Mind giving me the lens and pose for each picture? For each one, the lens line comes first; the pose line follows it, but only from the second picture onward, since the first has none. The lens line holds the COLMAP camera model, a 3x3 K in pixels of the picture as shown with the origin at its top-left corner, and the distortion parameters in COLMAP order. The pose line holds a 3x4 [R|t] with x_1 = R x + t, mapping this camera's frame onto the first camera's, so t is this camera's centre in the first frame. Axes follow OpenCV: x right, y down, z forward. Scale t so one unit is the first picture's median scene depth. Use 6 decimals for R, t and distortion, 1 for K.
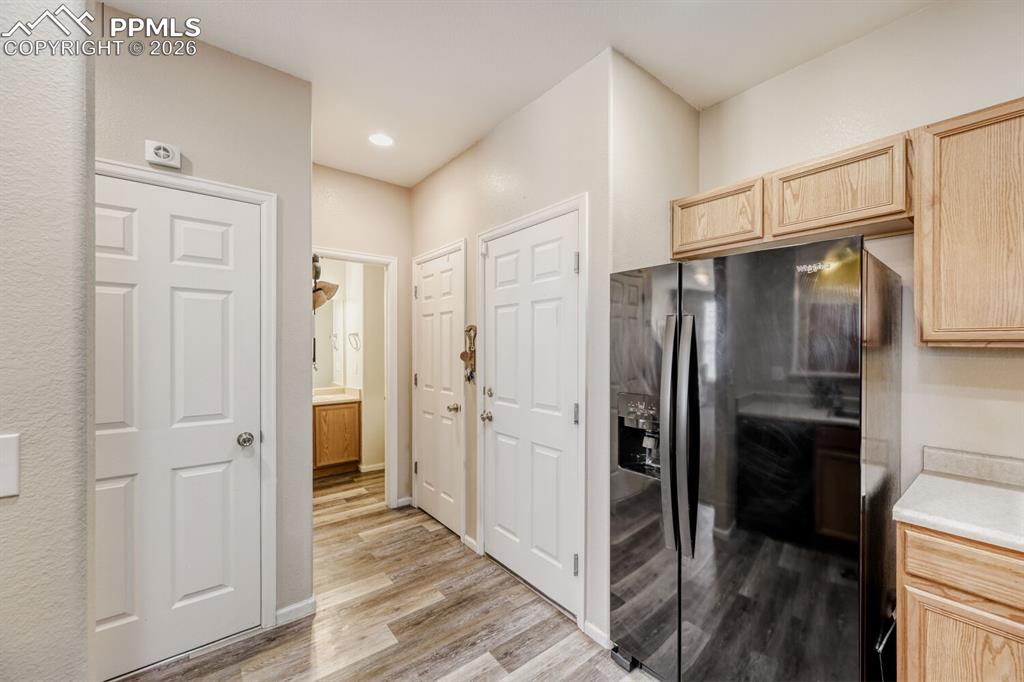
lens RADIAL K [[404.5, 0, 511.5], [0, 404.5, 346.0], [0, 0, 1]] dist [-0.000451, -0.000057]
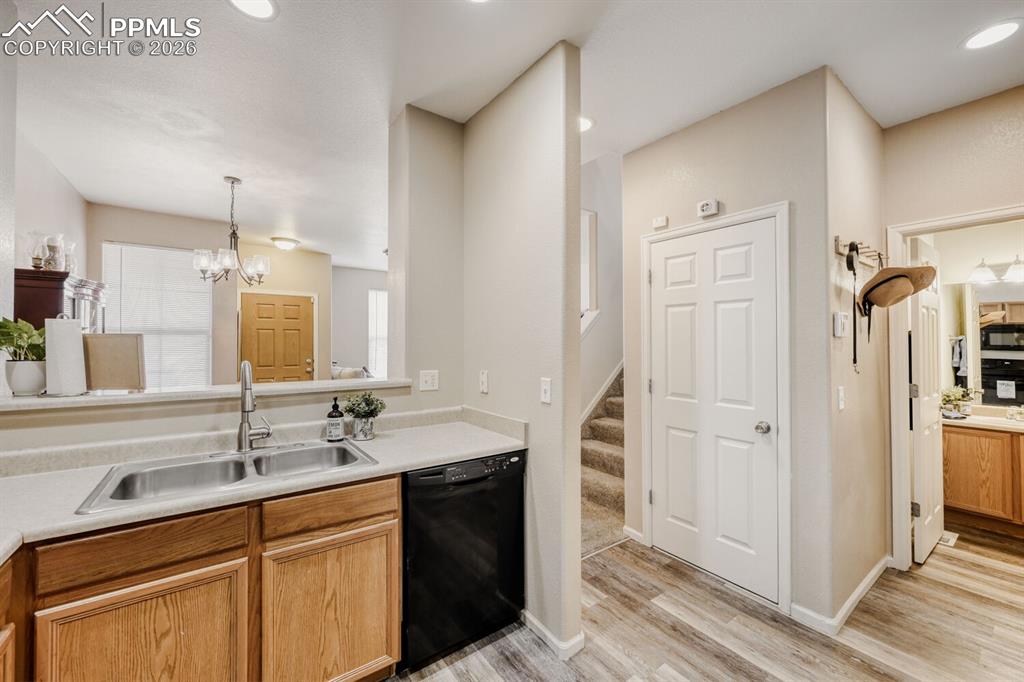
lens RADIAL K [[404.5, 0, 512.5], [0, 404.5, 338.6], [0, 0, 1]] dist [-0.000451, -0.000057]
pose [[-0.035536, -0.011282, -0.999305, 0.529284], [-0.007333, 0.999912, -0.011028, -0.000832], [0.999342, 0.006936, -0.035615, 0.354084]]
